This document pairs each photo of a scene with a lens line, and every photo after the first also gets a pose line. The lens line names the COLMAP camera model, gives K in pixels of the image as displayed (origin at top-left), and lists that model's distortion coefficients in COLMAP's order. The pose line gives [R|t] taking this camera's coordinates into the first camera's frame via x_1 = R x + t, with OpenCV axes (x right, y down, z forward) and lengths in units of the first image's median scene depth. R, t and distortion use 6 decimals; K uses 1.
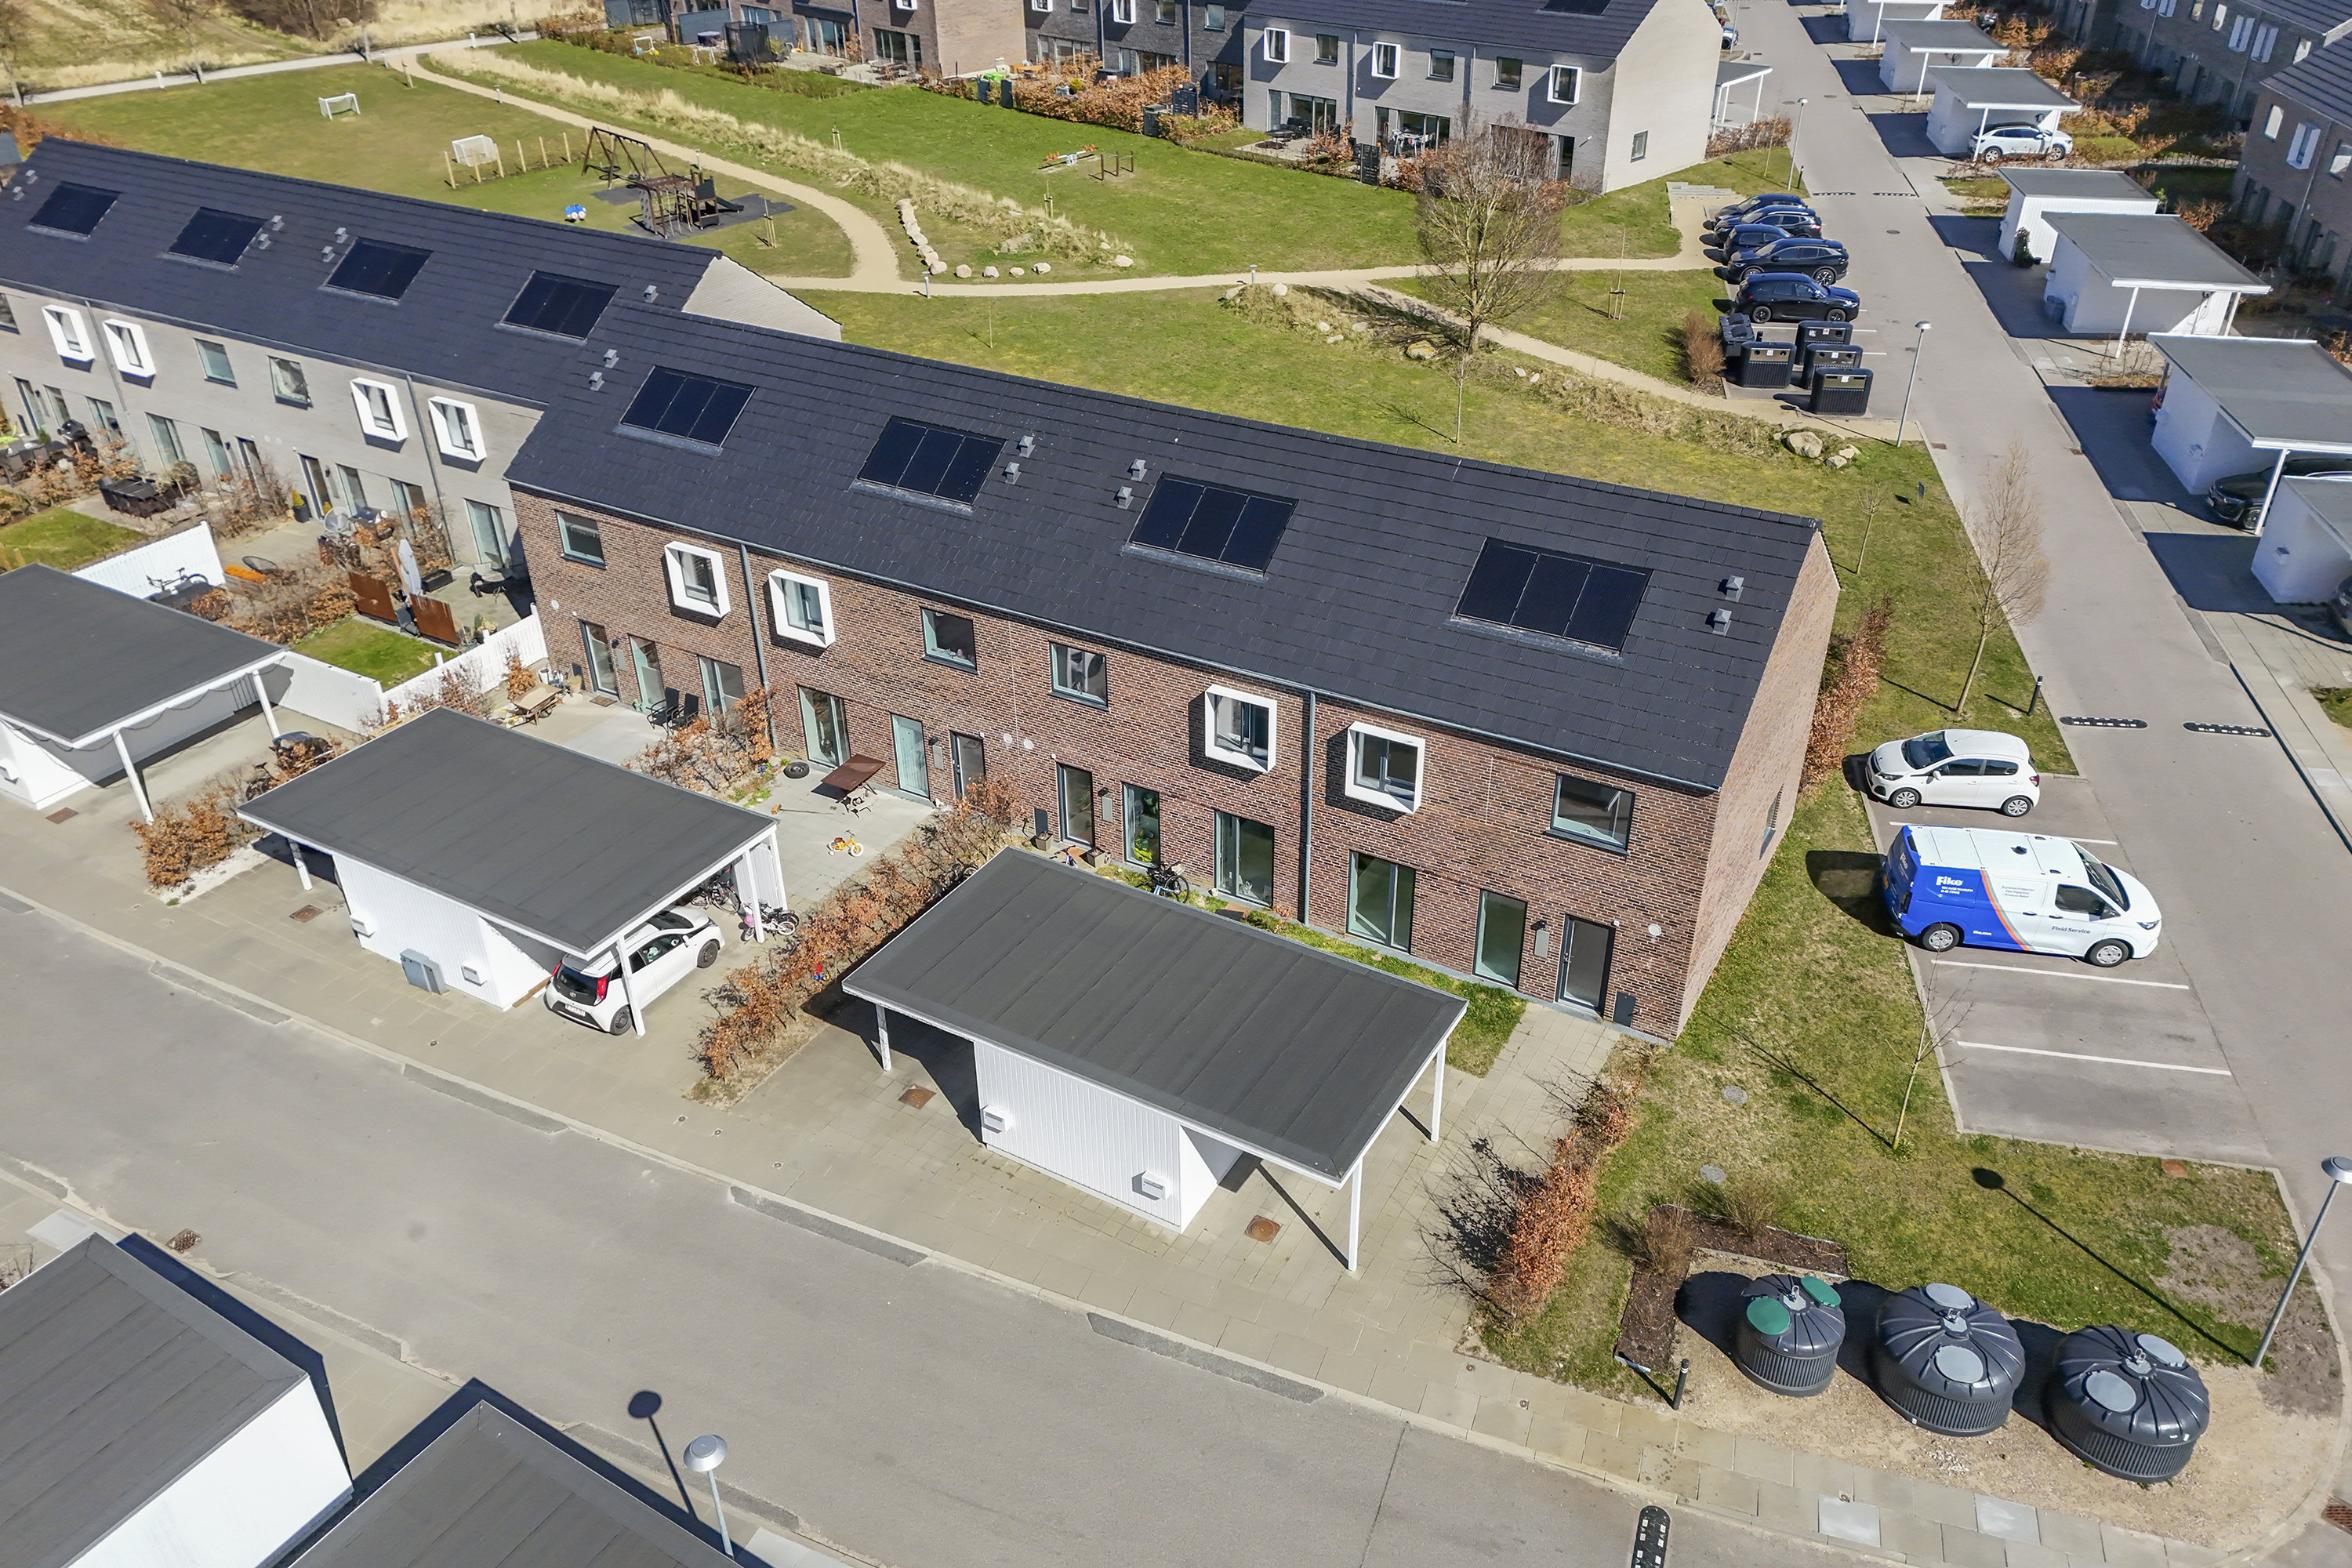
lens RADIAL K [[1755.4, 0, 1191.7], [0, 1755.4, 773.6], [0, 0, 1]] dist [0.081657, -0.071364]
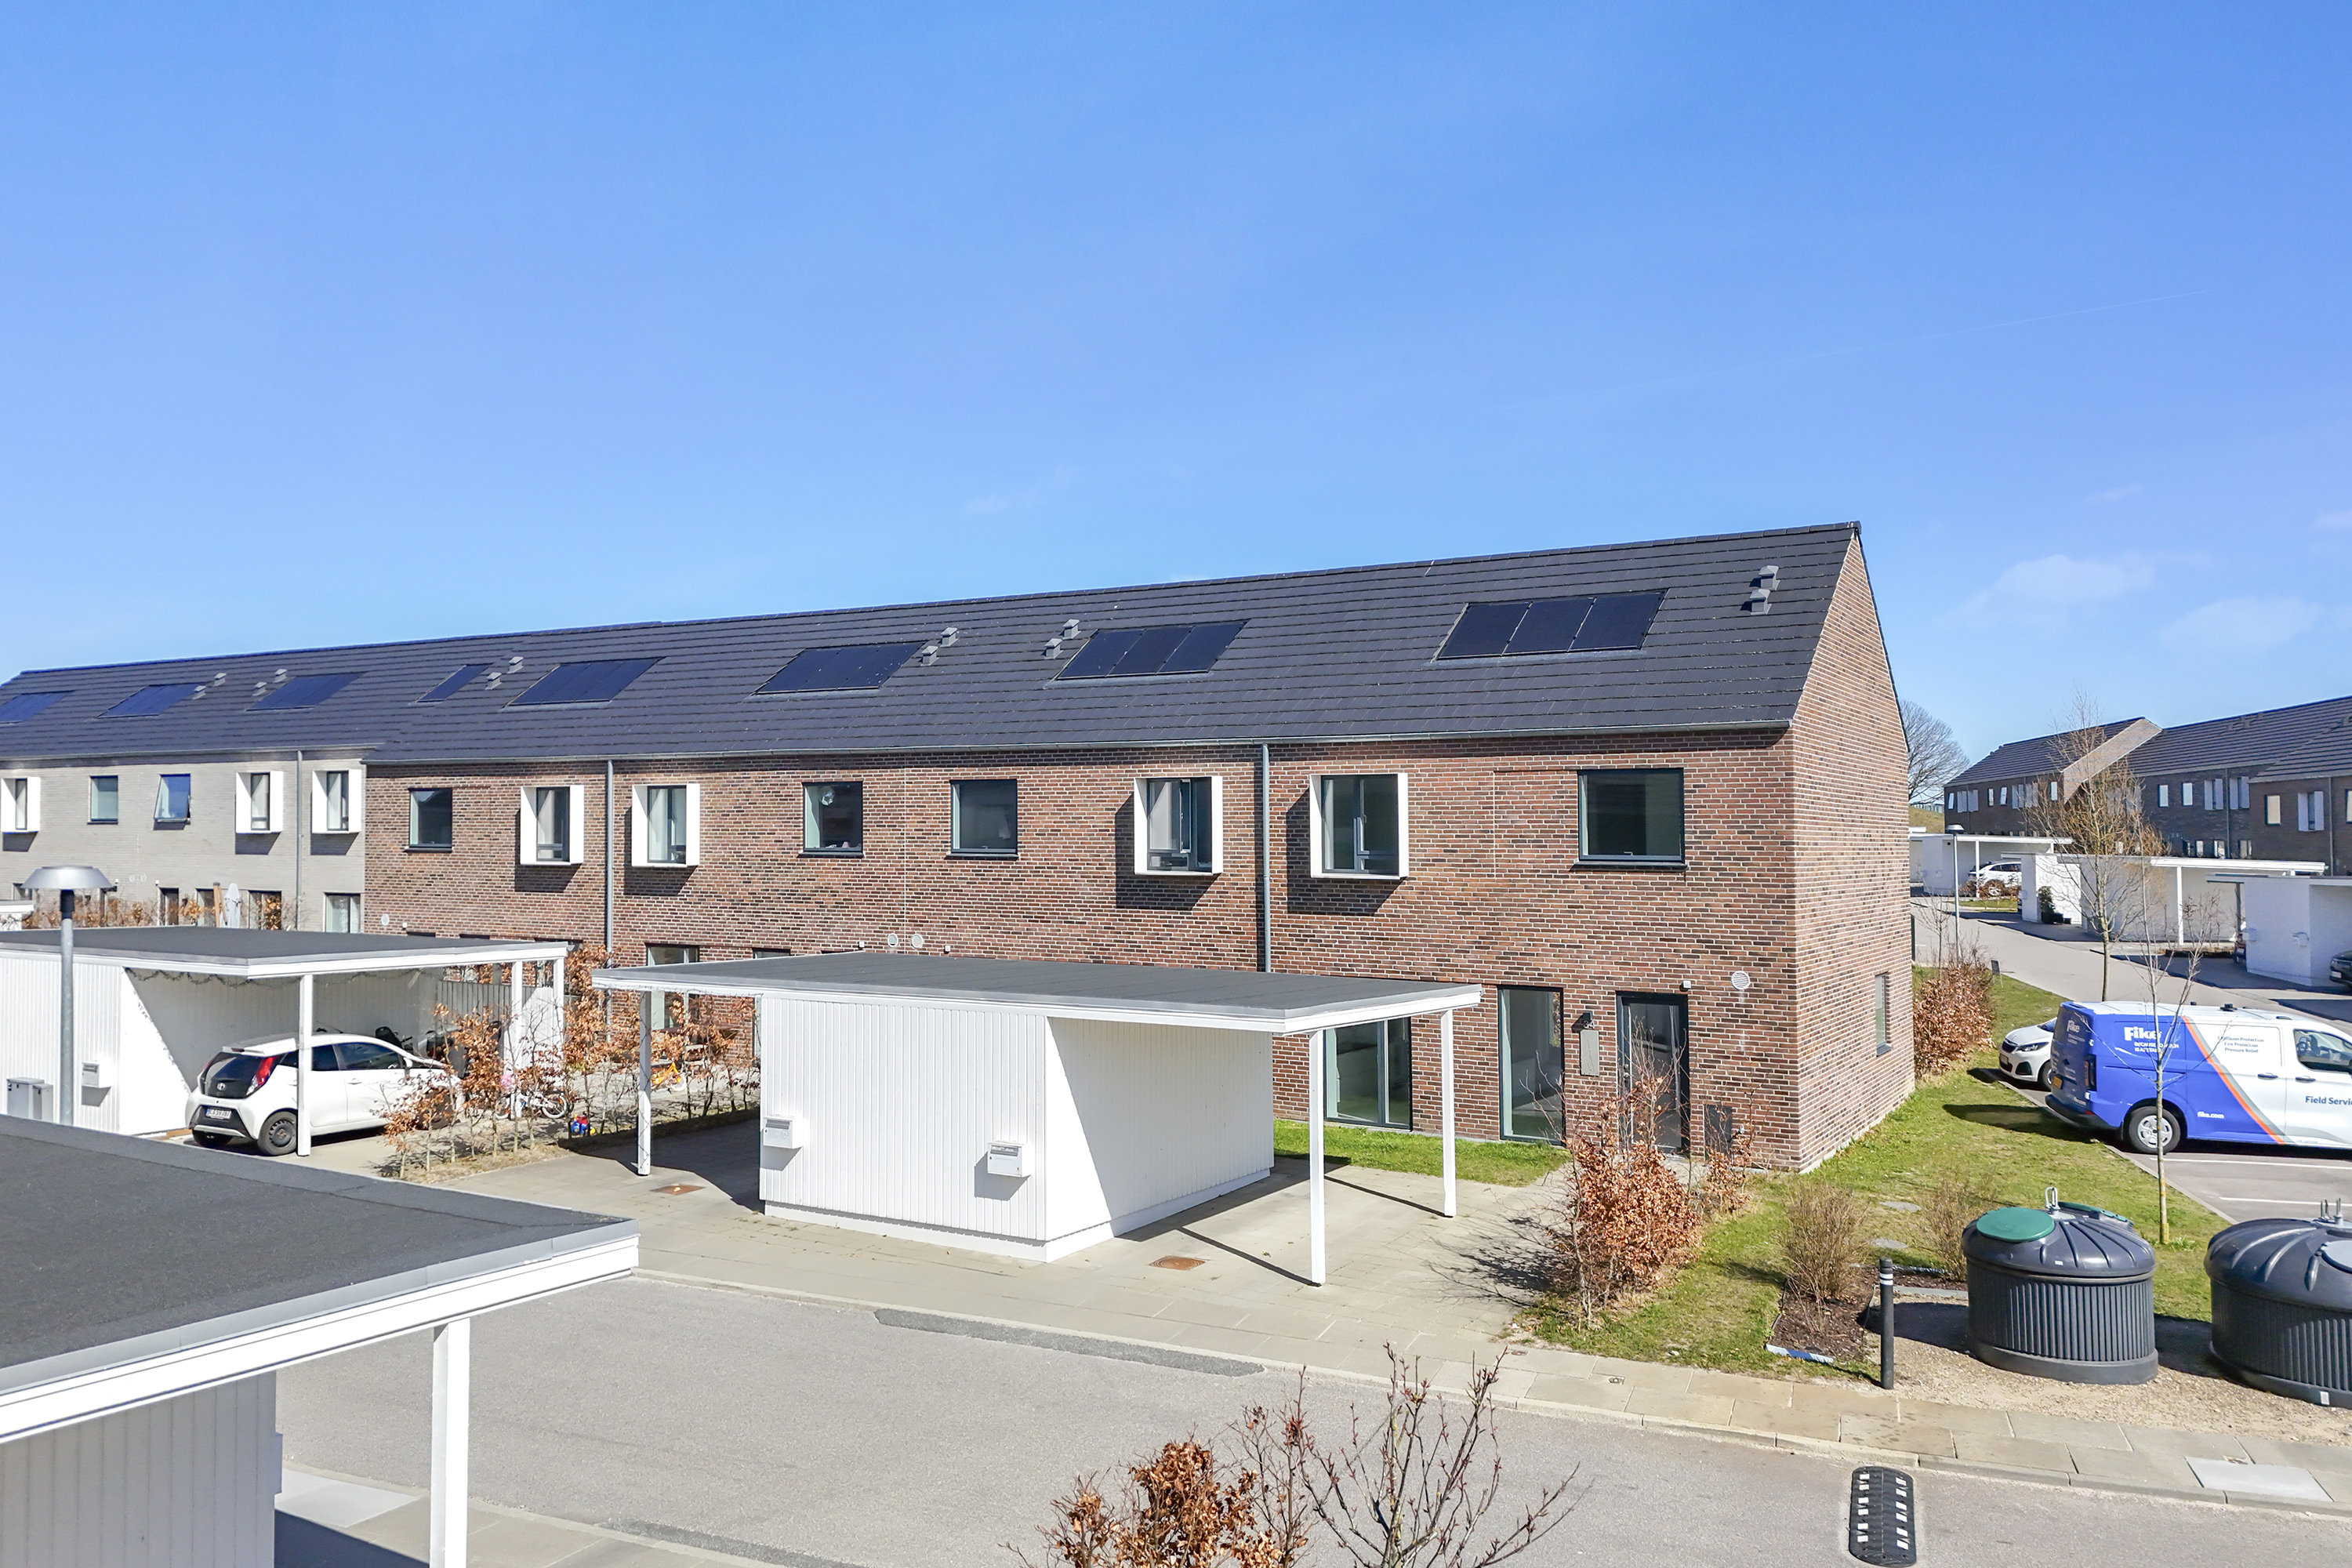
lens RADIAL K [[1755.4, 0, 1214.3], [0, 1755.4, 1008.6], [0, 0, 1]] dist [0.081657, -0.071364]
pose [[0.999849, 0.000749, -0.017346, 0.057785], [-0.010370, 0.827063, -0.562014, 0.484877], [0.013925, 0.562109, 0.826946, 0.391469]]
